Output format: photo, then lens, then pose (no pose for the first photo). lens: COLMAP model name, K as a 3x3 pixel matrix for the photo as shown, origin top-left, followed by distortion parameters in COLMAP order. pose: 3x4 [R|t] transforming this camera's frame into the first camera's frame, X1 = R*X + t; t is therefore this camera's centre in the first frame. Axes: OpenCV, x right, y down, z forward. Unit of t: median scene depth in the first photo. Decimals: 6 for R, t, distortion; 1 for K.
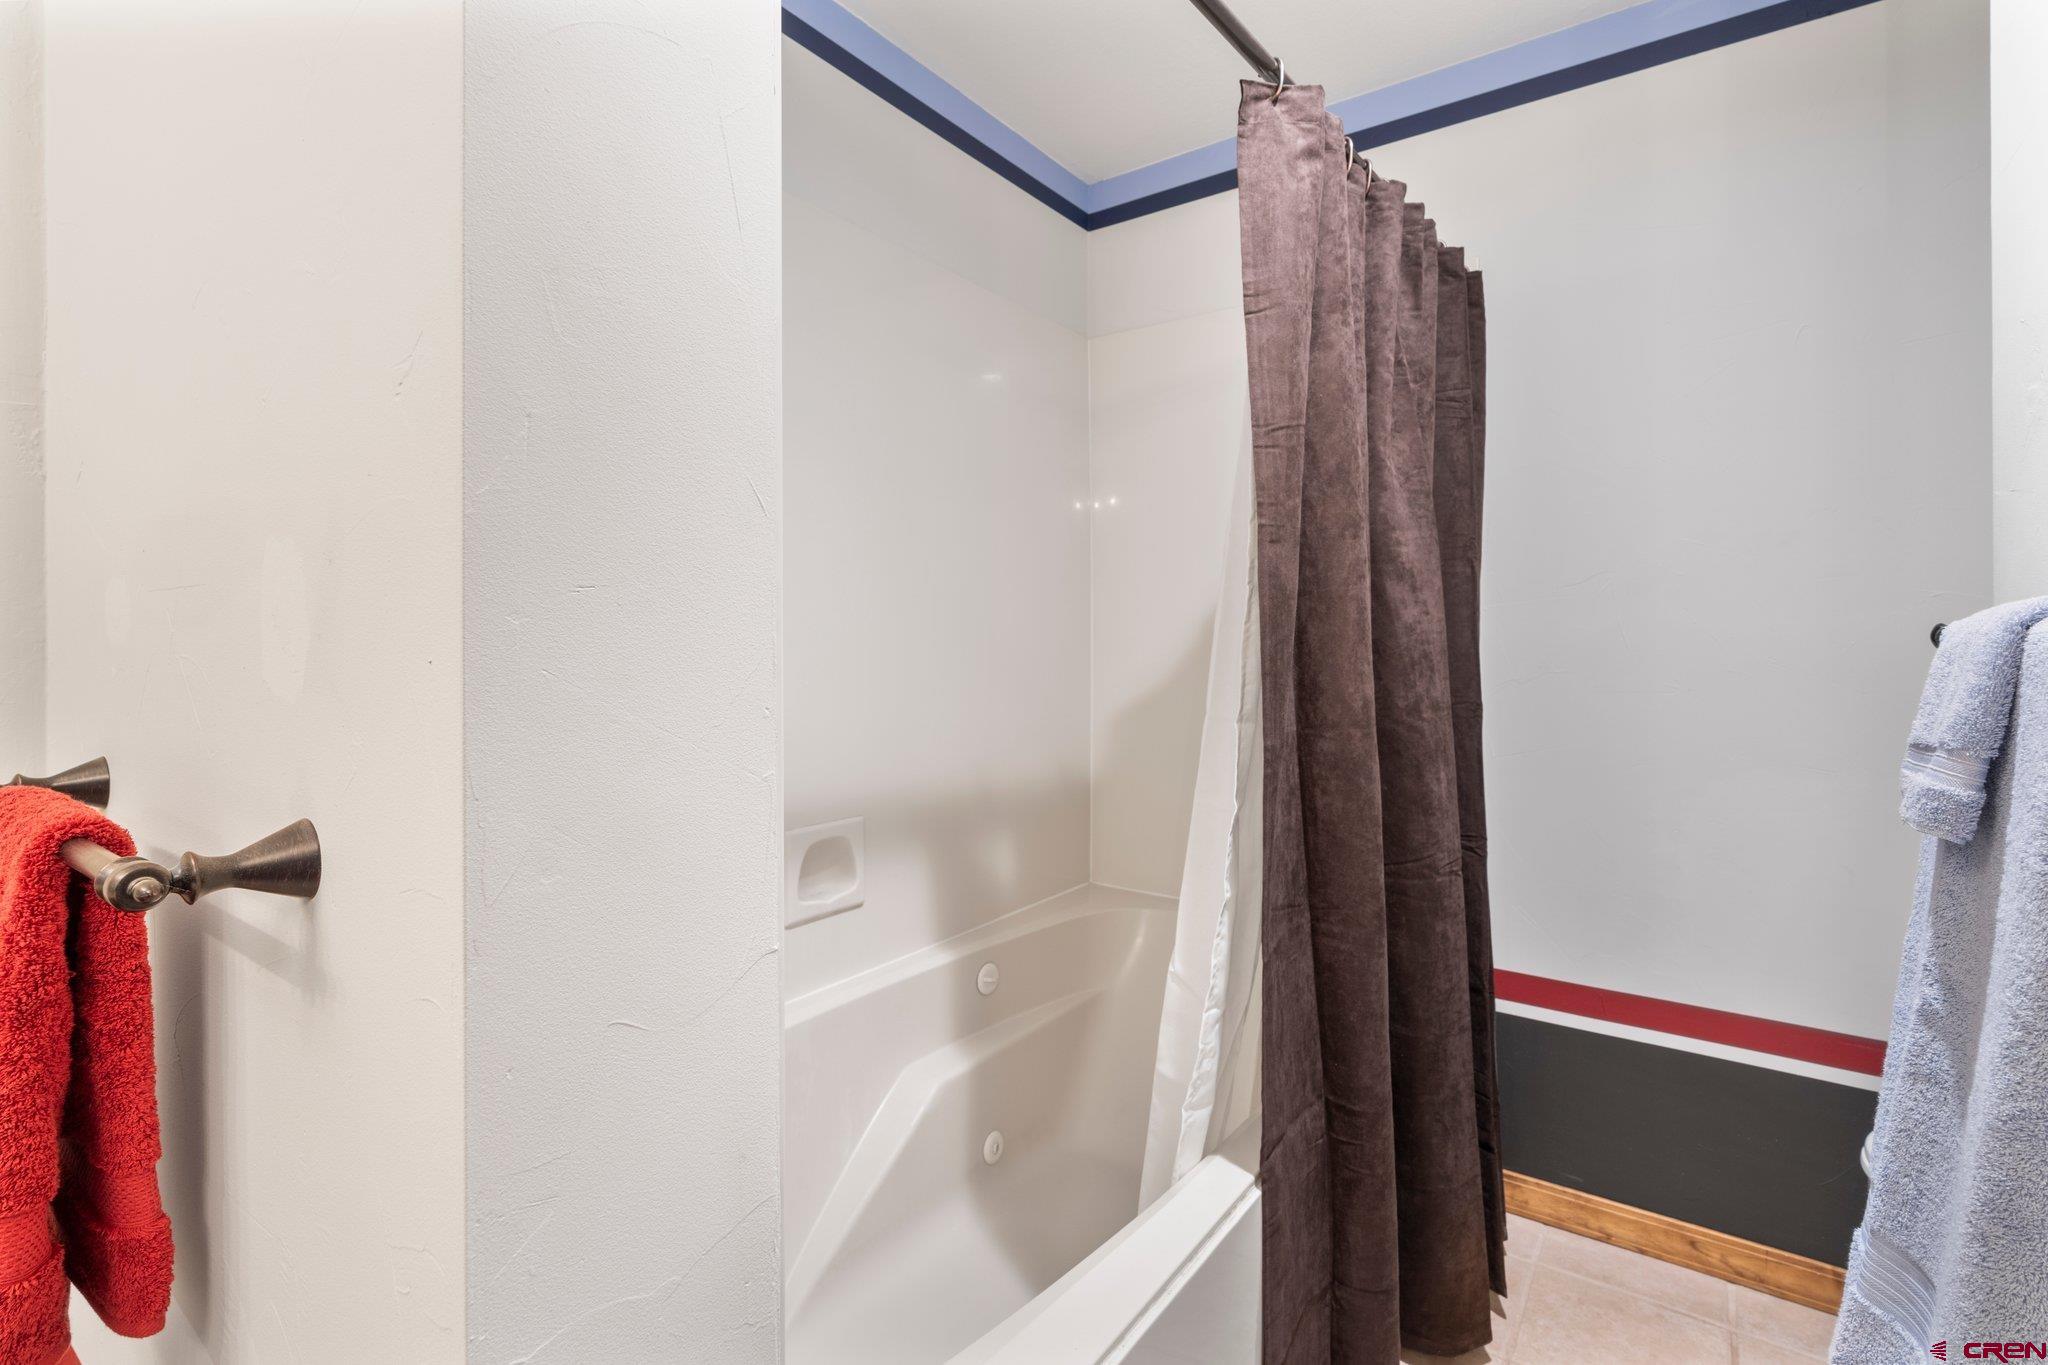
lens RADIAL K [[934.6, 0, 1042.9], [0, 934.6, 662.0], [0, 0, 1]] dist [-0.012518, 0.004474]
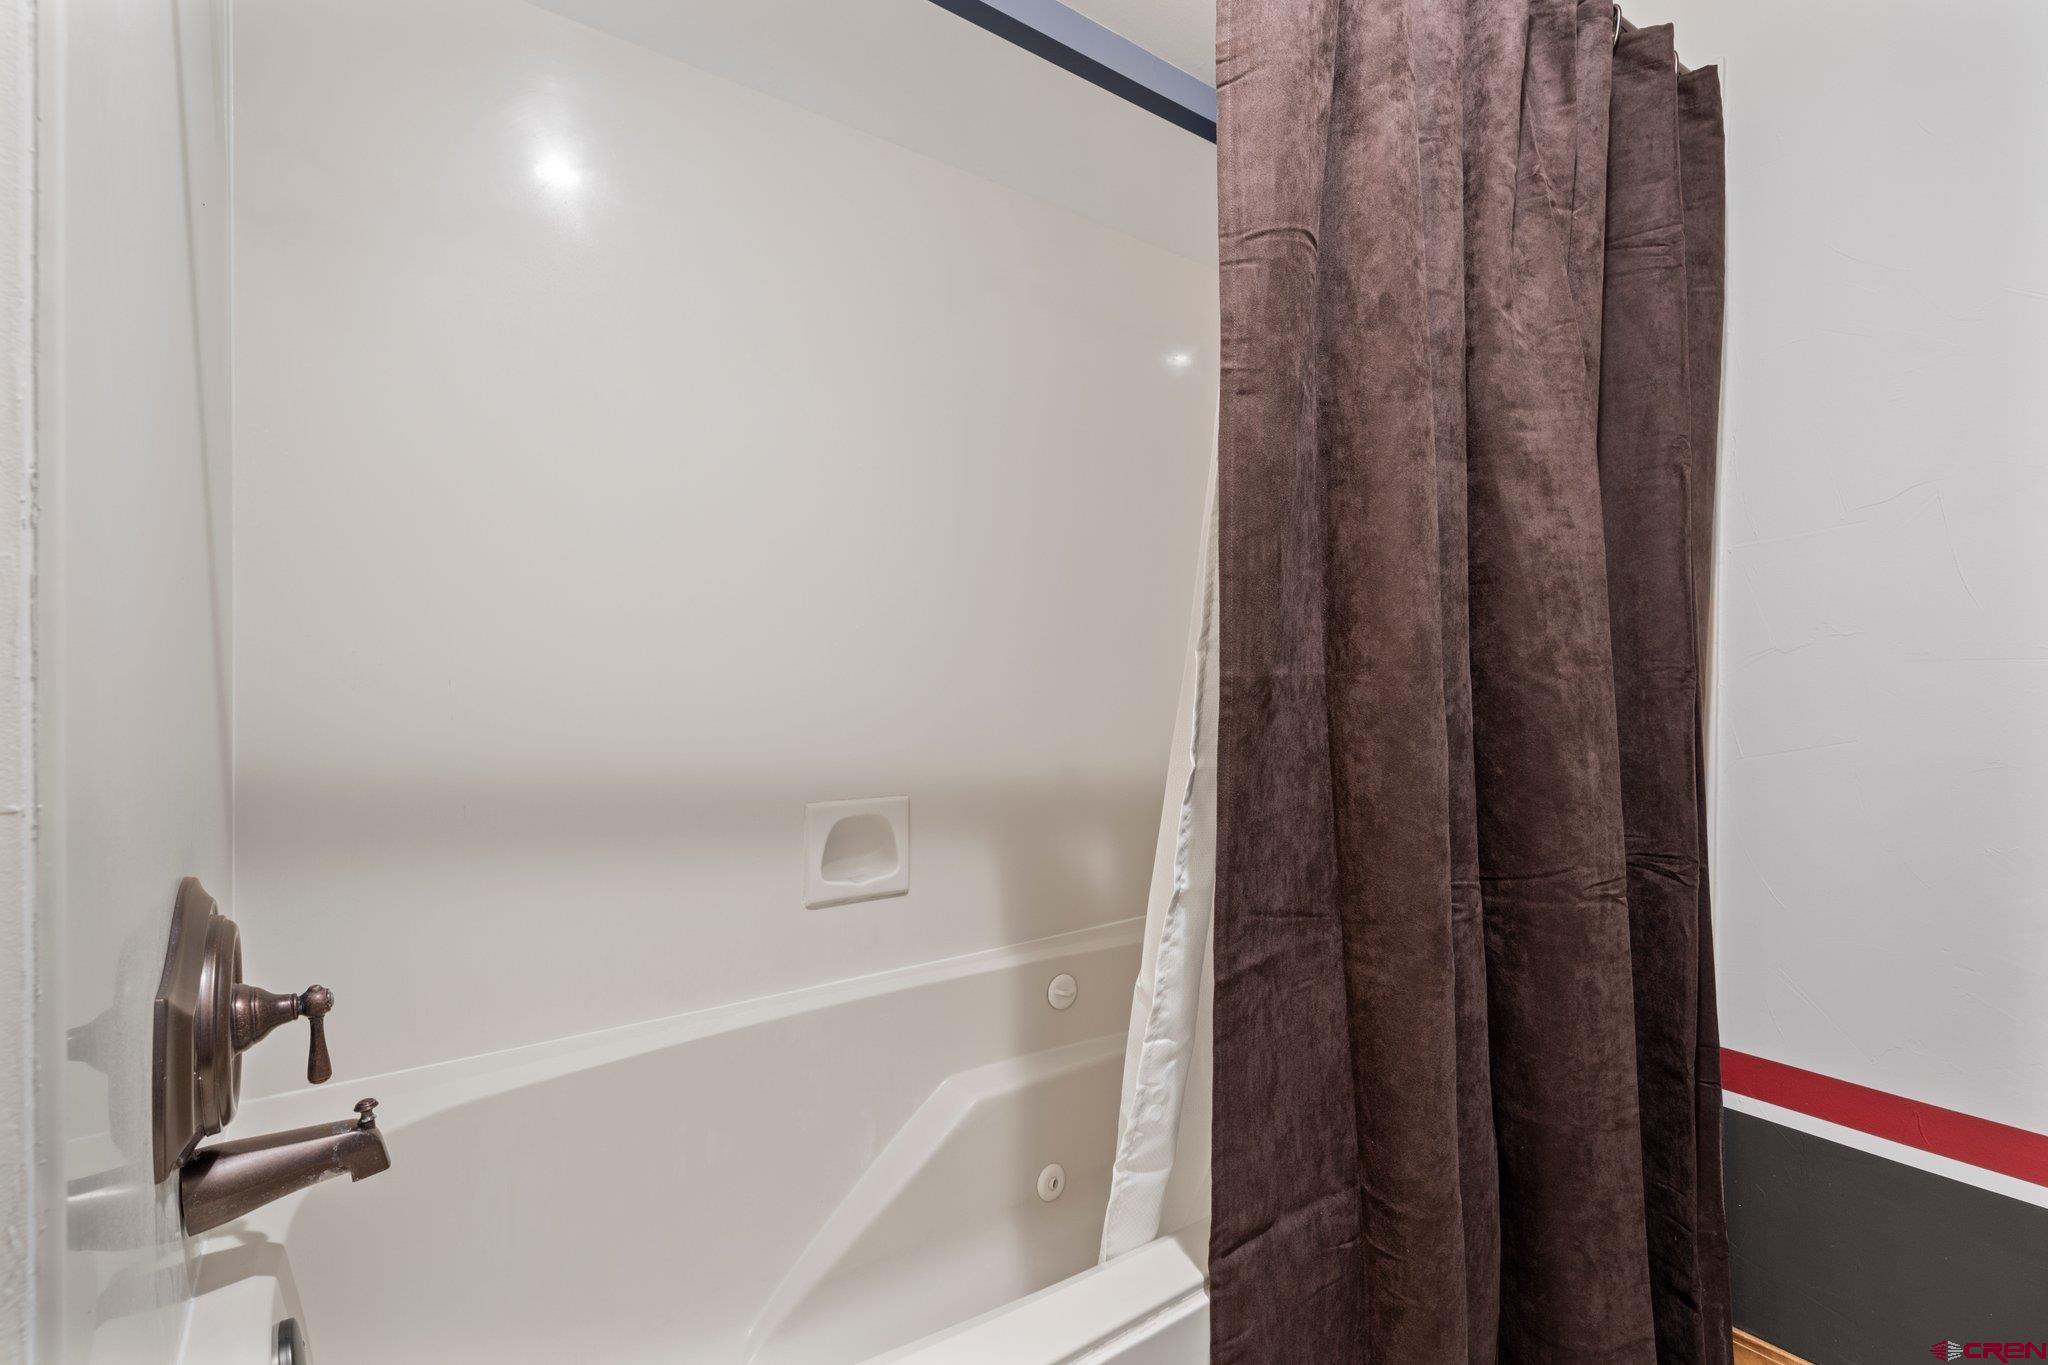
lens RADIAL K [[934.6, 0, 1008.8], [0, 934.6, 693.3], [0, 0, 1]] dist [-0.012518, 0.004474]
pose [[0.952407, 0.011961, -0.304596, 0.230719], [-0.010757, 0.999926, 0.005631, 0.076947], [0.304641, -0.002087, 0.952465, 0.209111]]
